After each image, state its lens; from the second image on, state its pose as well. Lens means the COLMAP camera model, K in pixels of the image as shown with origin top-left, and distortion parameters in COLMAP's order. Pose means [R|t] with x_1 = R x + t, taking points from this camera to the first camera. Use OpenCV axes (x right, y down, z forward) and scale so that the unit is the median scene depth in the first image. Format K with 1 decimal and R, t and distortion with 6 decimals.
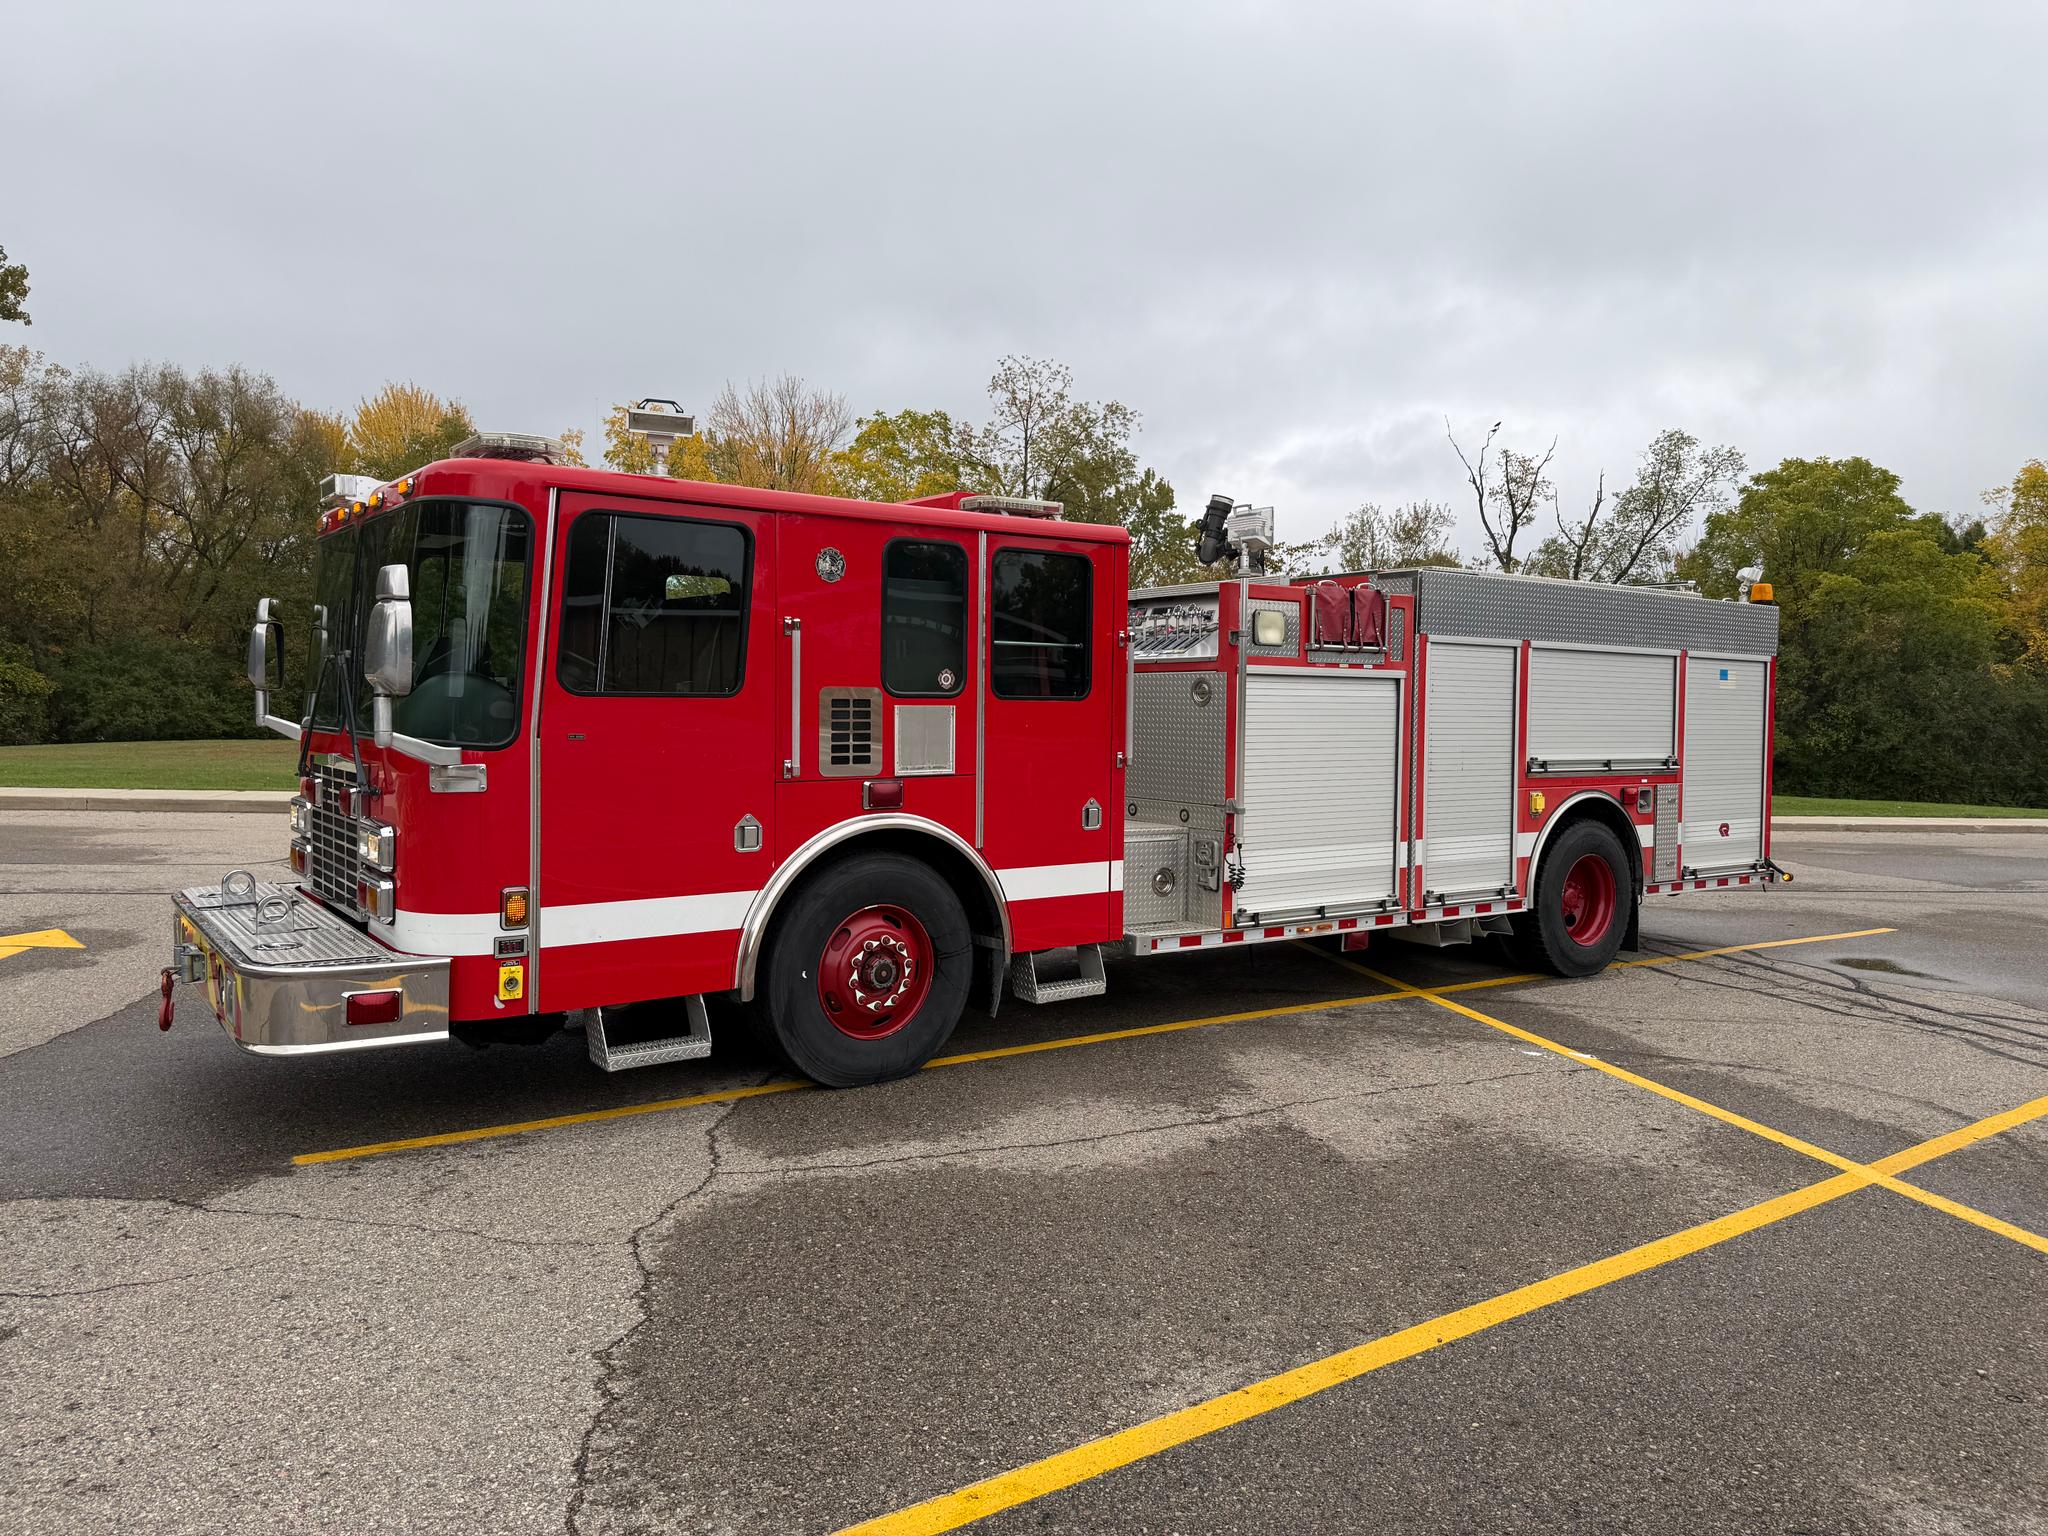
lens RADIAL K [[1434.2, 0, 1039.6], [0, 1434.2, 739.9], [0, 0, 1]] dist [0.064015, -0.080088]
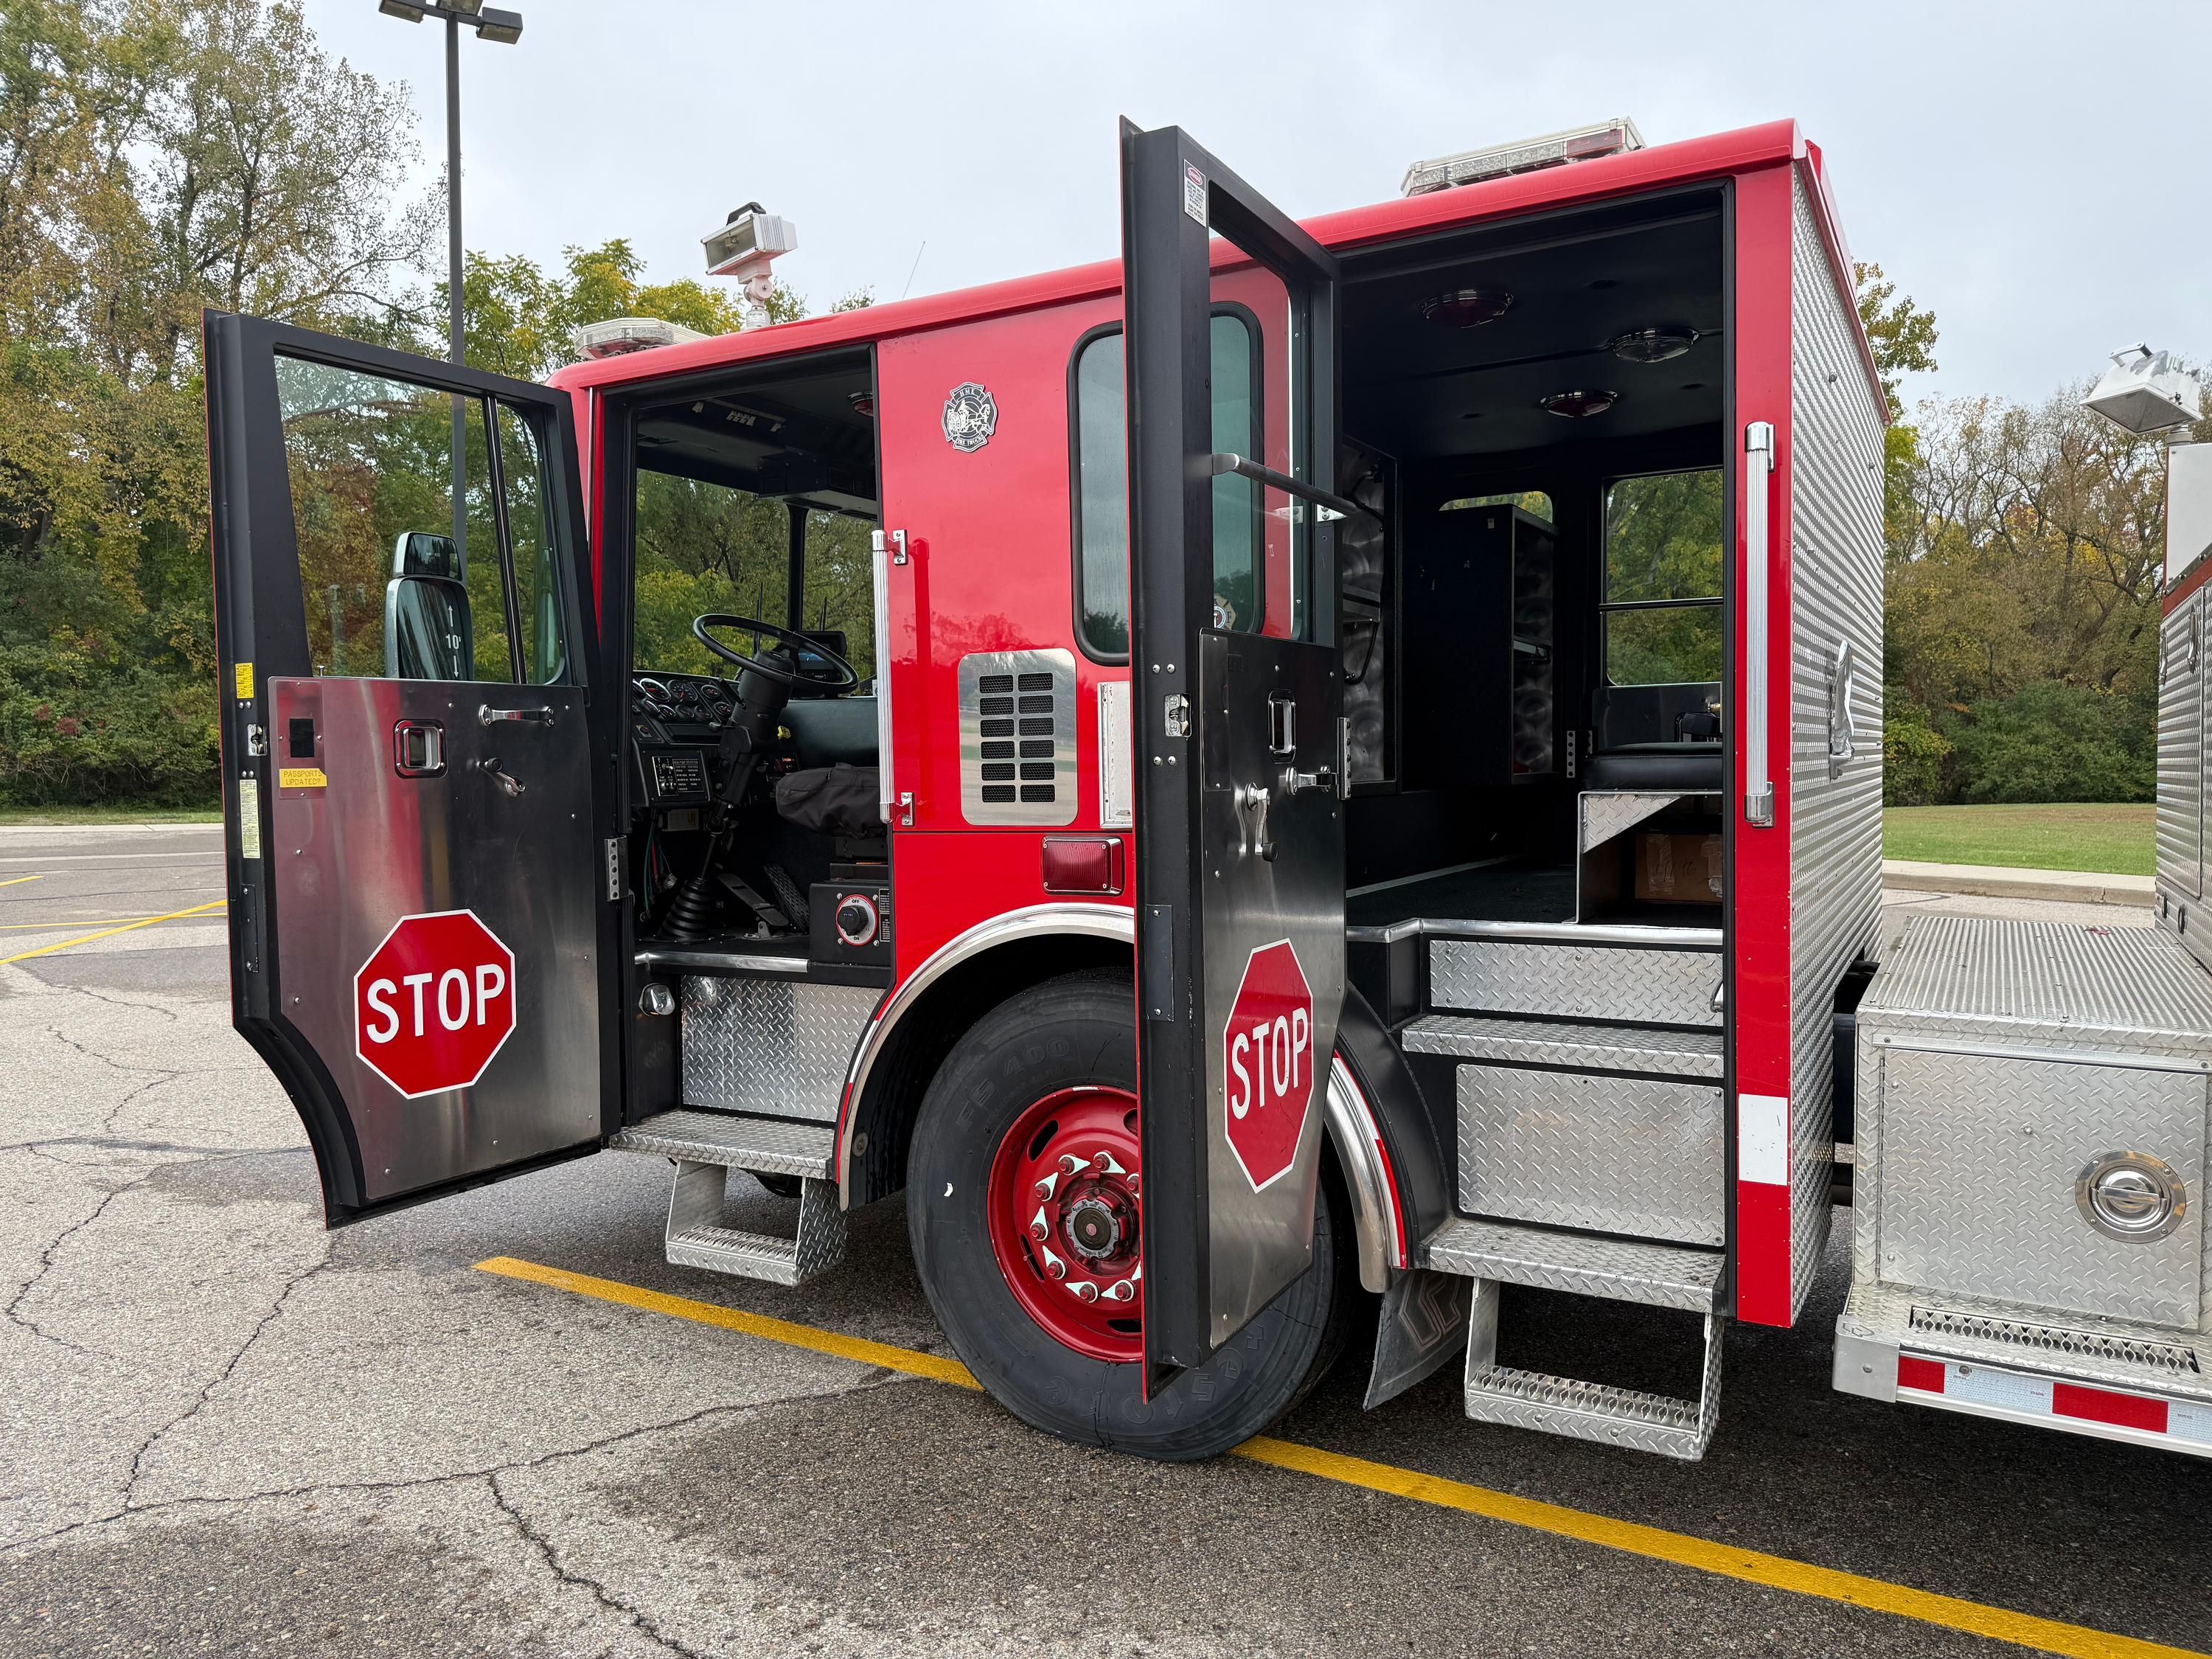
lens RADIAL K [[1549.1, 0, 1107.9], [0, 1549.1, 838.0], [0, 0, 1]] dist [0.064015, -0.080088]
pose [[0.405742, 0.024633, -0.913655, 0.313496], [-0.006272, 0.999688, 0.024168, 0.013196], [0.913966, -0.004076, 0.405770, 0.654107]]
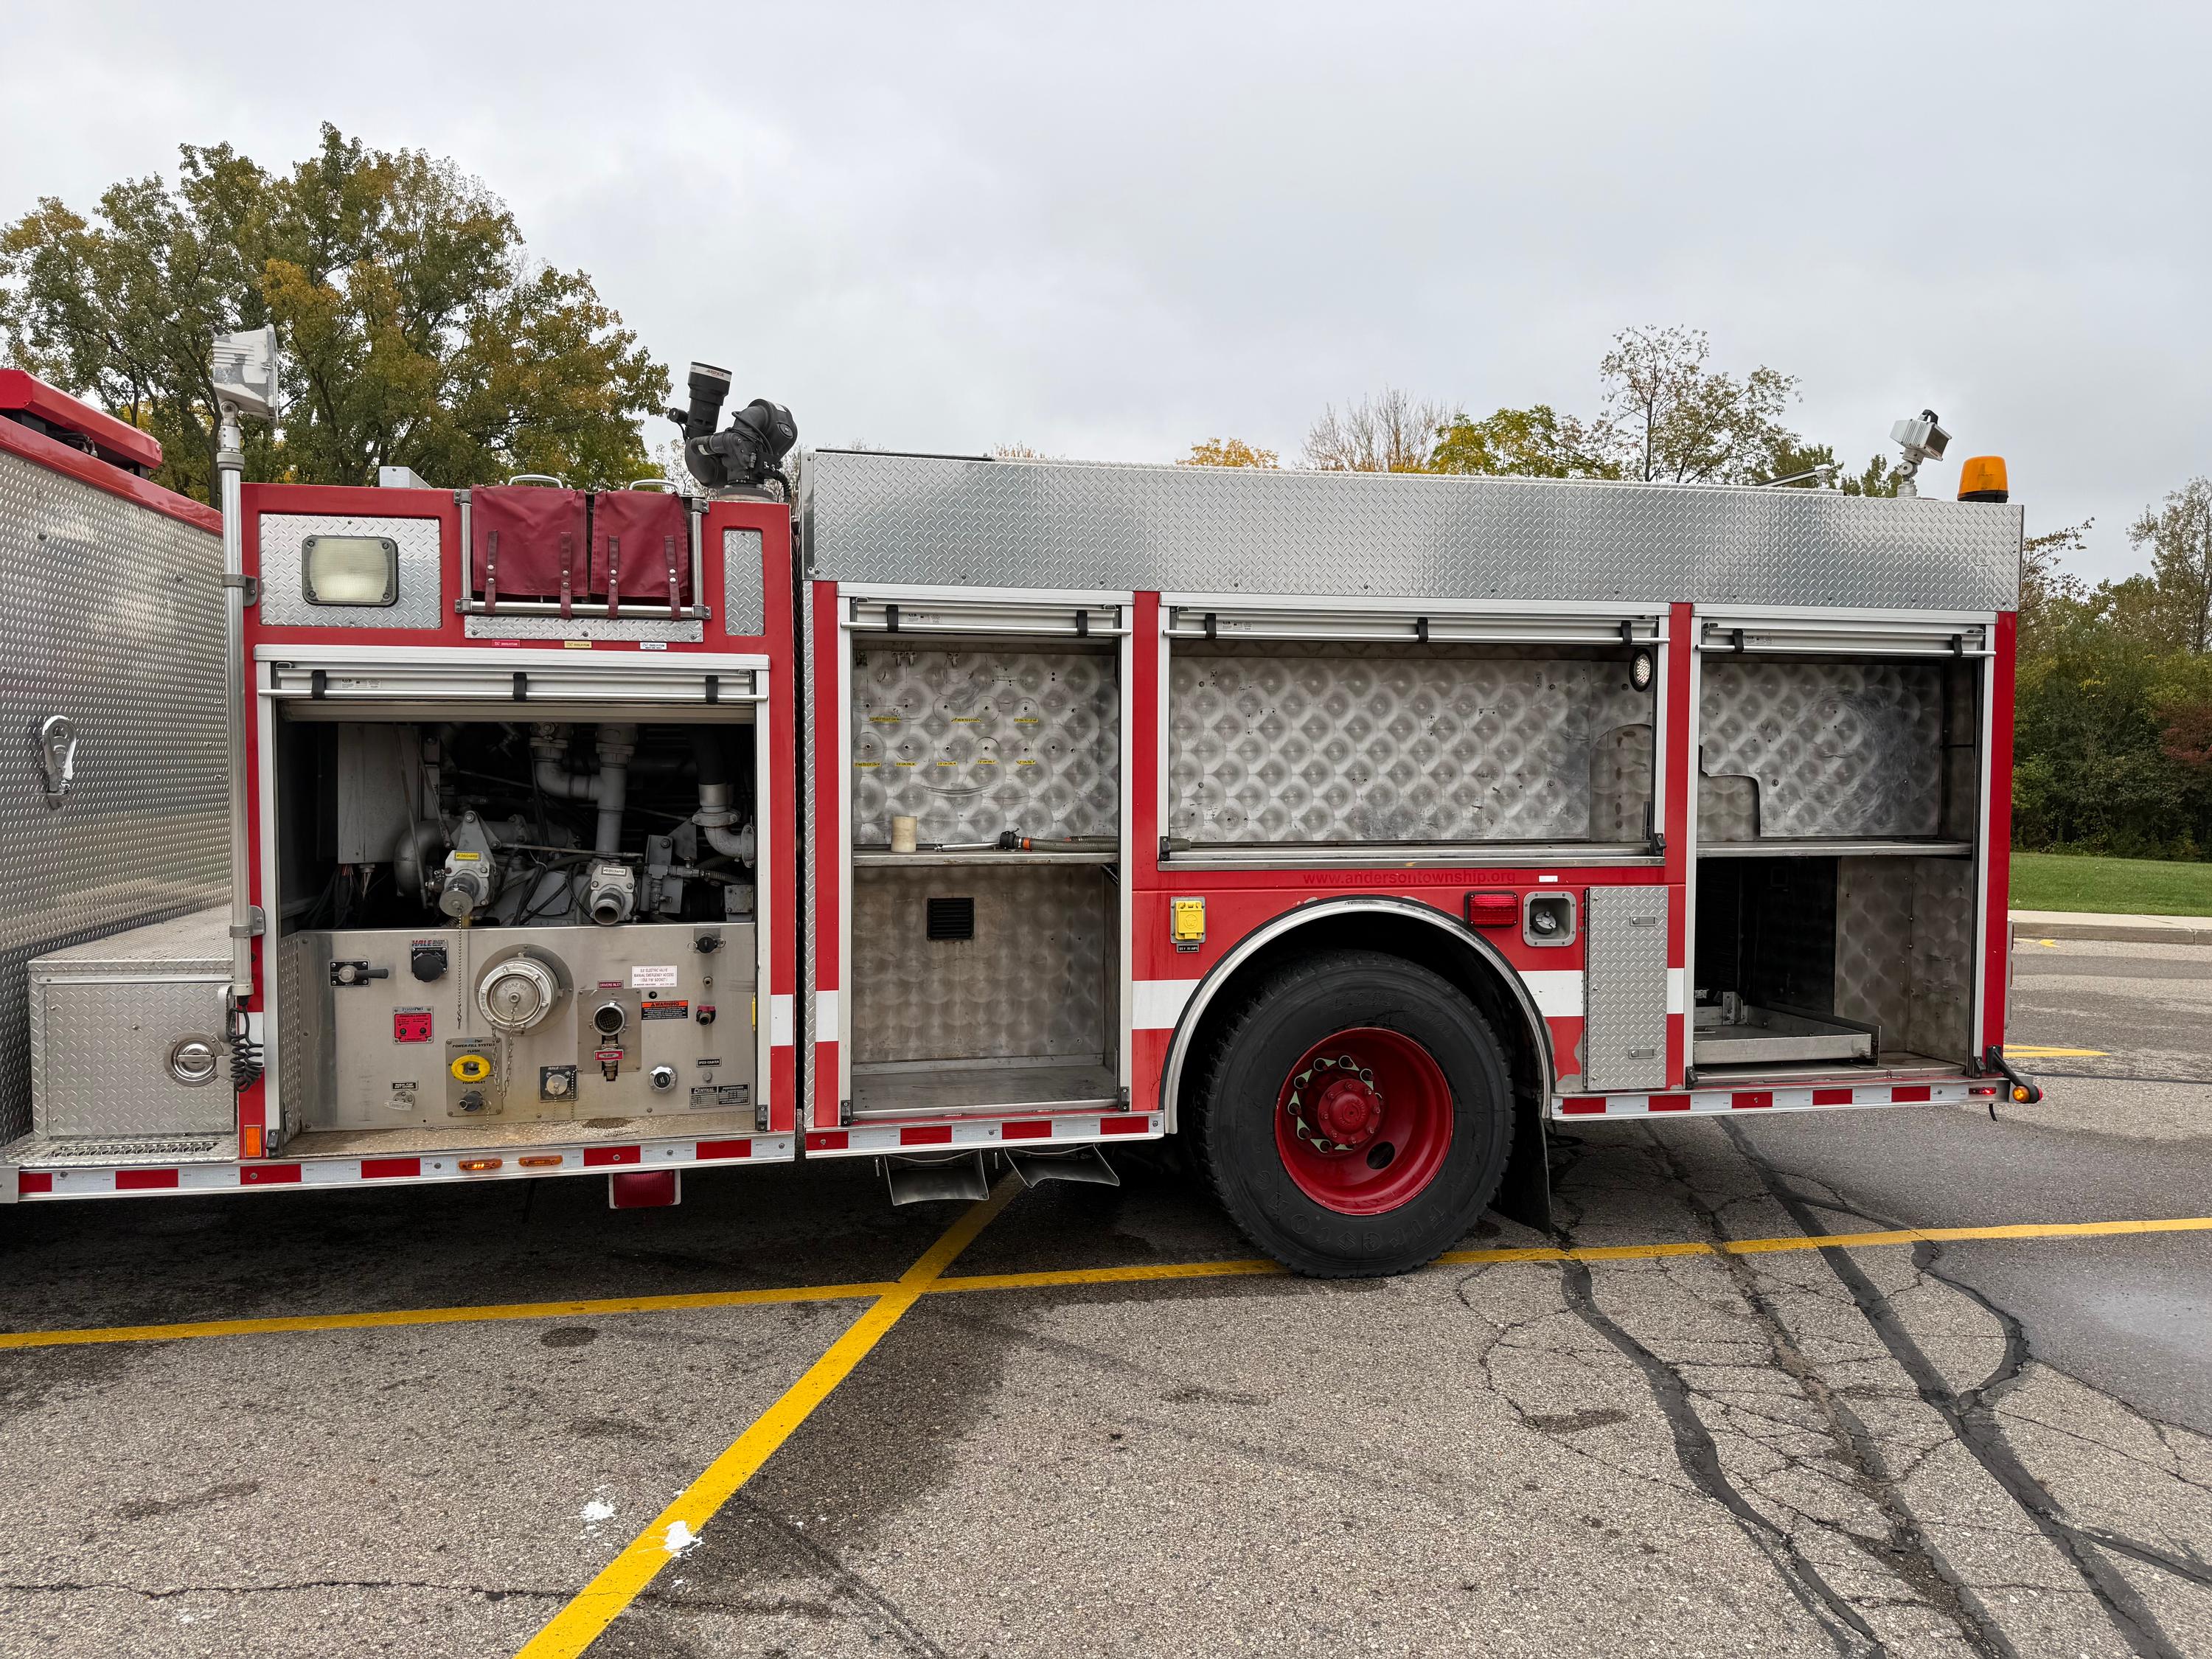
lens RADIAL K [[1549.1, 0, 1102.9], [0, 1549.1, 846.6], [0, 0, 1]] dist [0.064015, -0.080088]
pose [[0.910249, 0.009498, -0.413953, 0.642847], [0.001525, 0.999653, 0.026289, 0.005239], [0.414059, -0.024561, 0.909918, 0.610732]]
